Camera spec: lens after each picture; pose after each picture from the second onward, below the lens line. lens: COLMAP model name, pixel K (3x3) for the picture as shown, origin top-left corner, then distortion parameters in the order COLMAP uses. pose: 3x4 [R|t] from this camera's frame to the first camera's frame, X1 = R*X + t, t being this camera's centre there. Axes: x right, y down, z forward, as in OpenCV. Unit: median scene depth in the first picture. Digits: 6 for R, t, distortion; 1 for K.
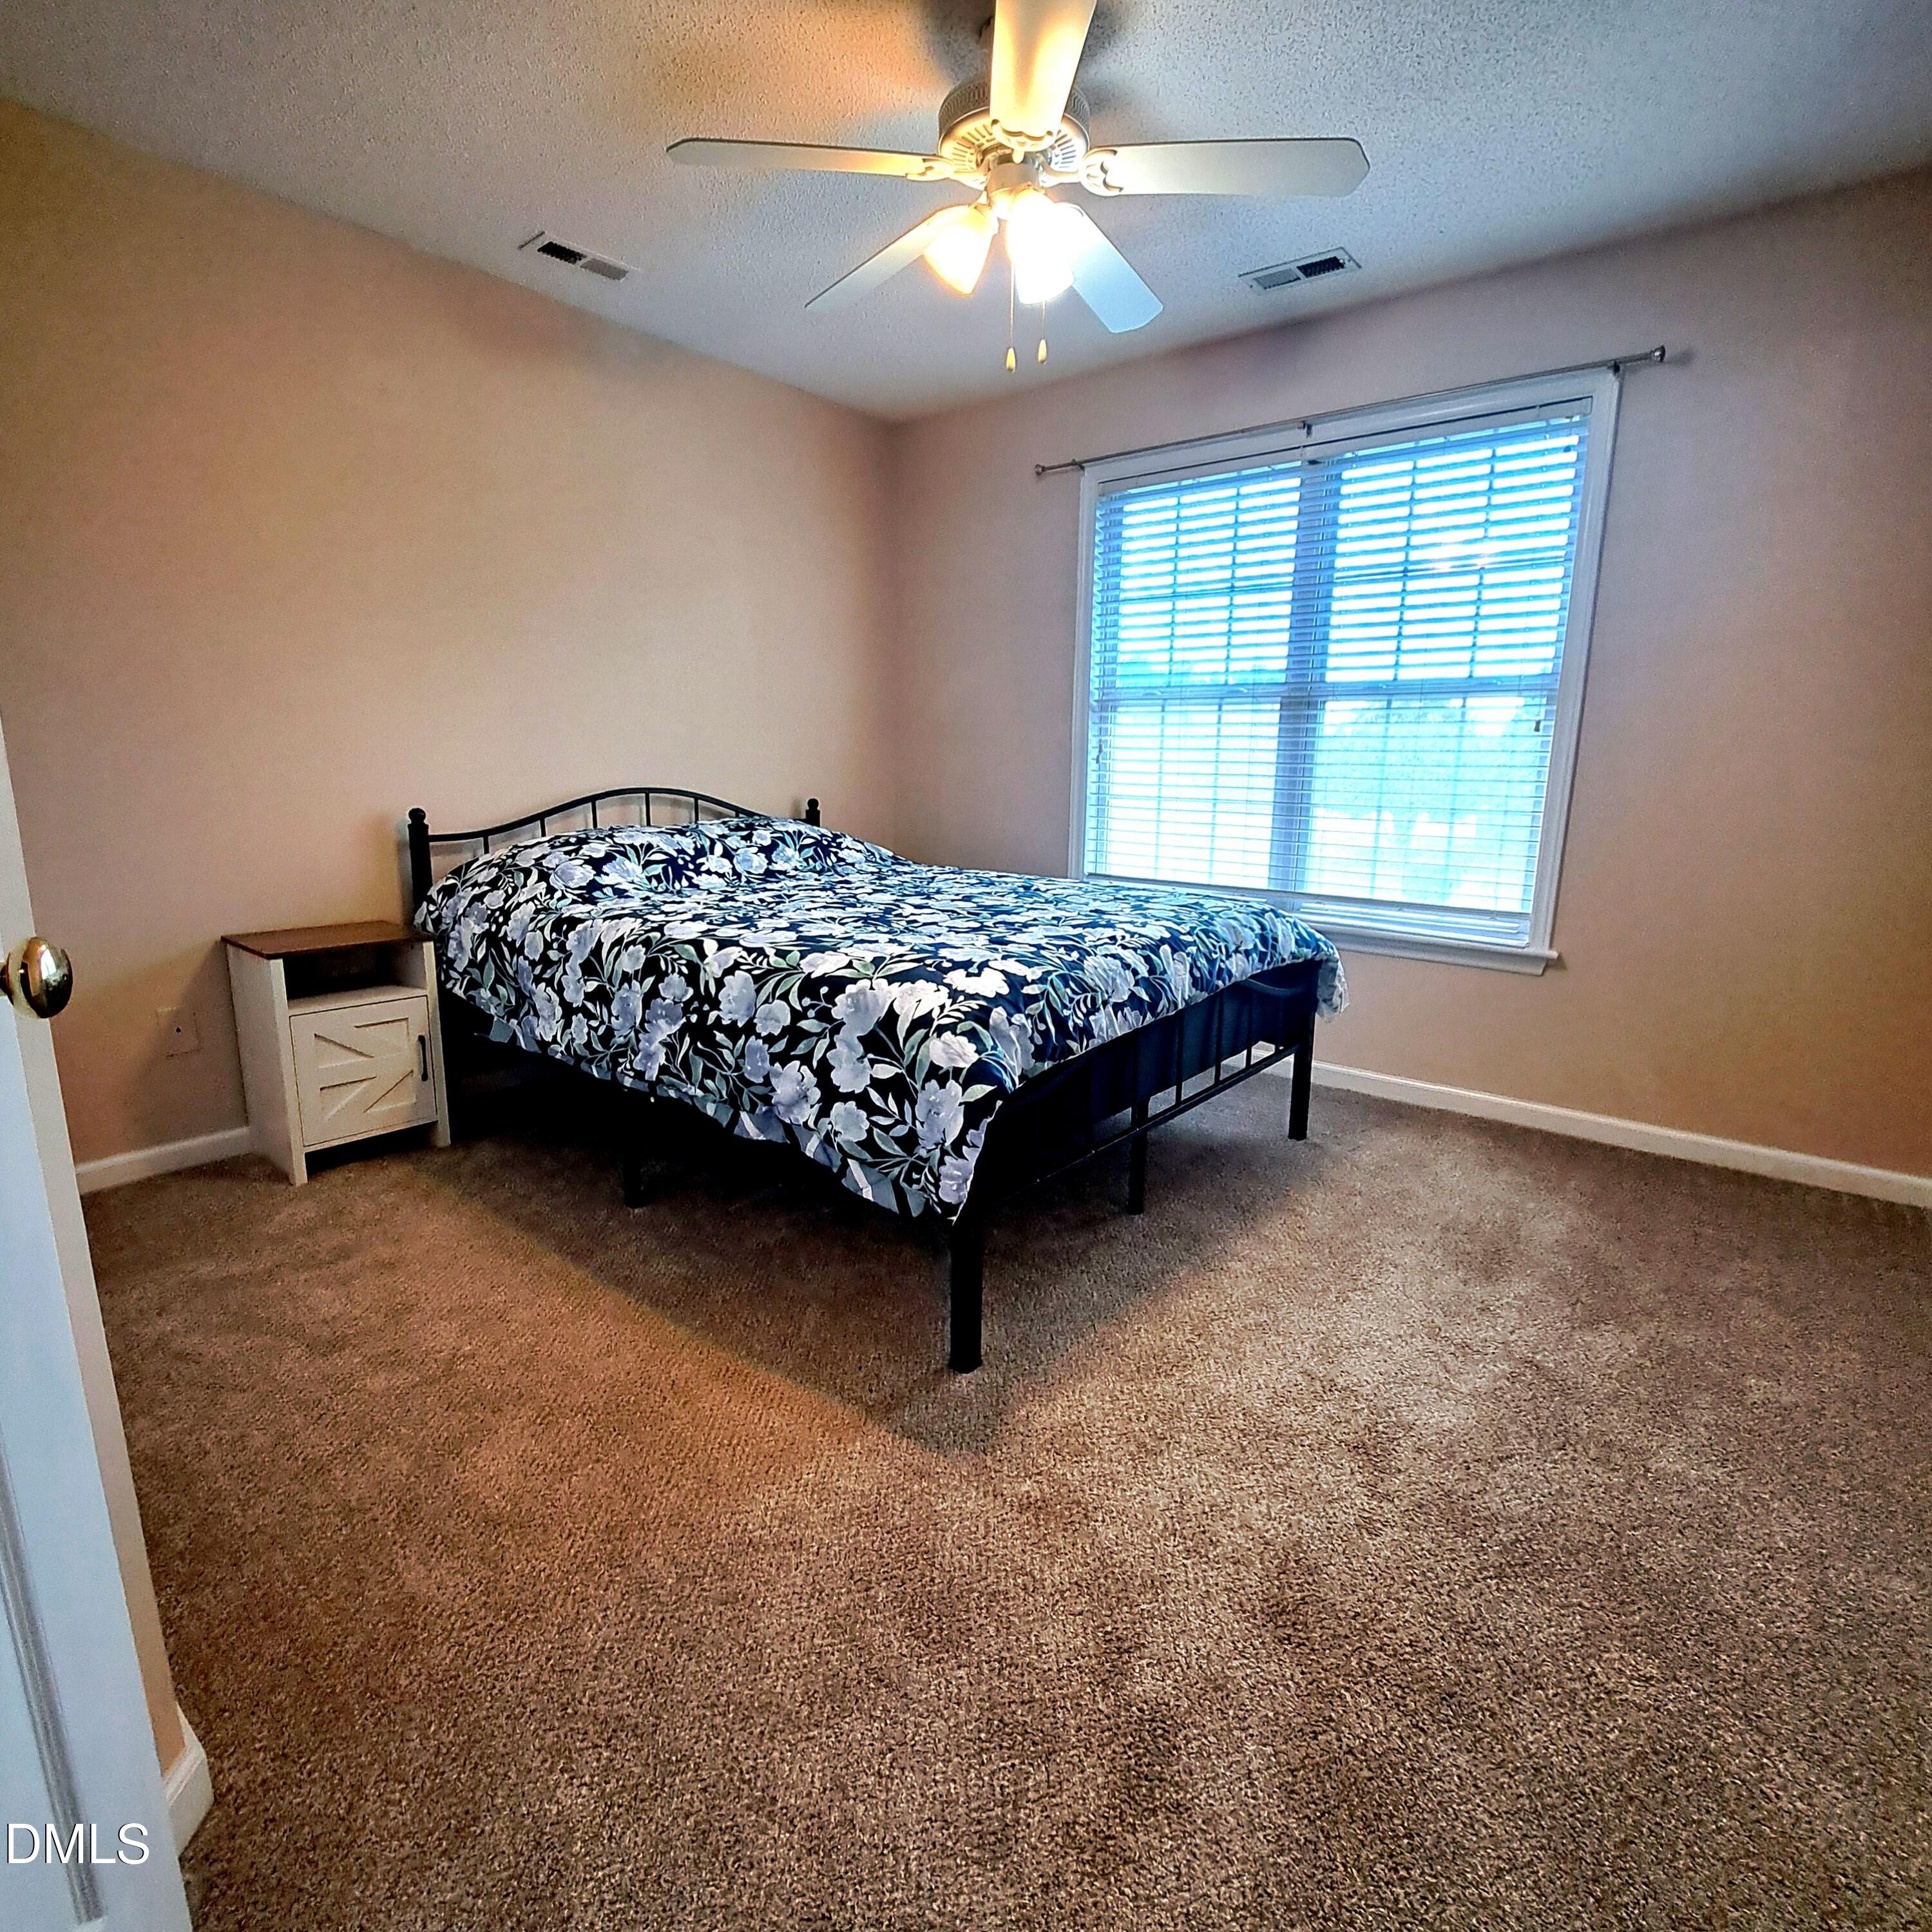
lens RADIAL K [[1024.7, 0, 960.1], [0, 1024.7, 961.9], [0, 0, 1]] dist [-0.010505, -0.005693]
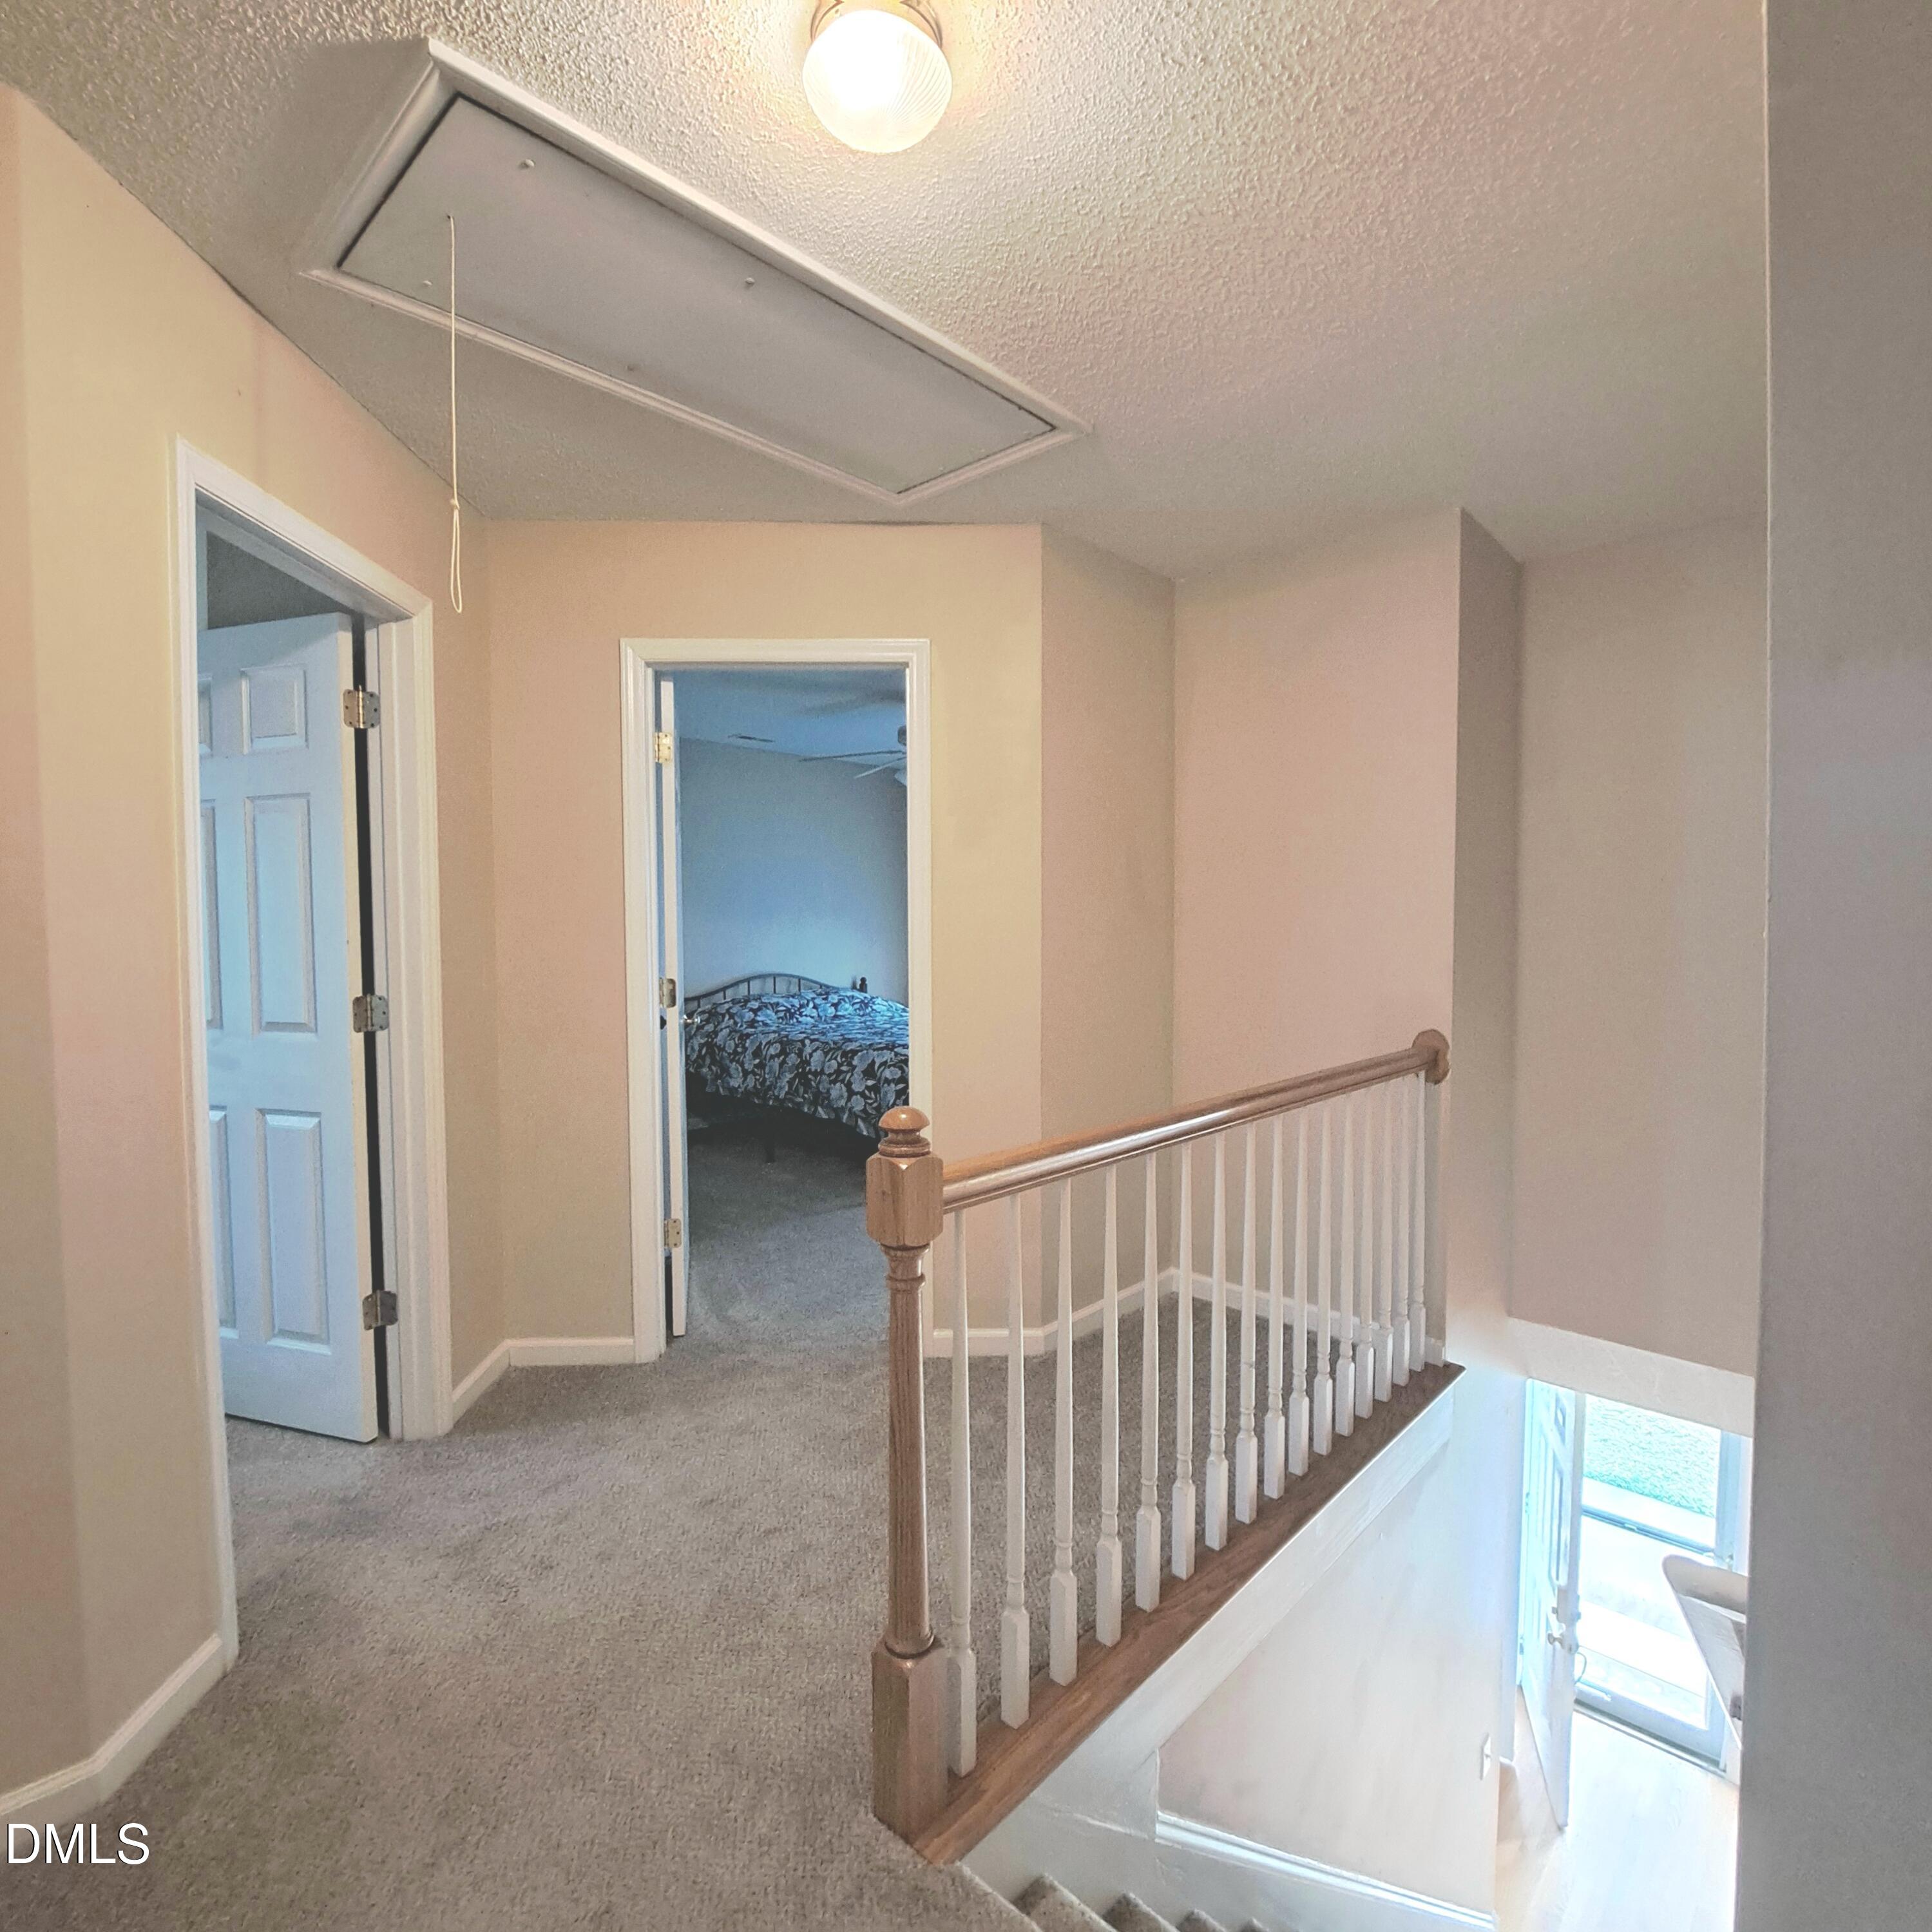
lens RADIAL K [[1024.7, 0, 960.1], [0, 1024.7, 961.9], [0, 0, 1]] dist [-0.010505, -0.005693]
pose [[0.996468, -0.012127, -0.083090, 0.311708], [-0.001243, 0.987277, -0.159003, 0.176438], [0.083961, 0.158544, 0.983776, -1.348365]]
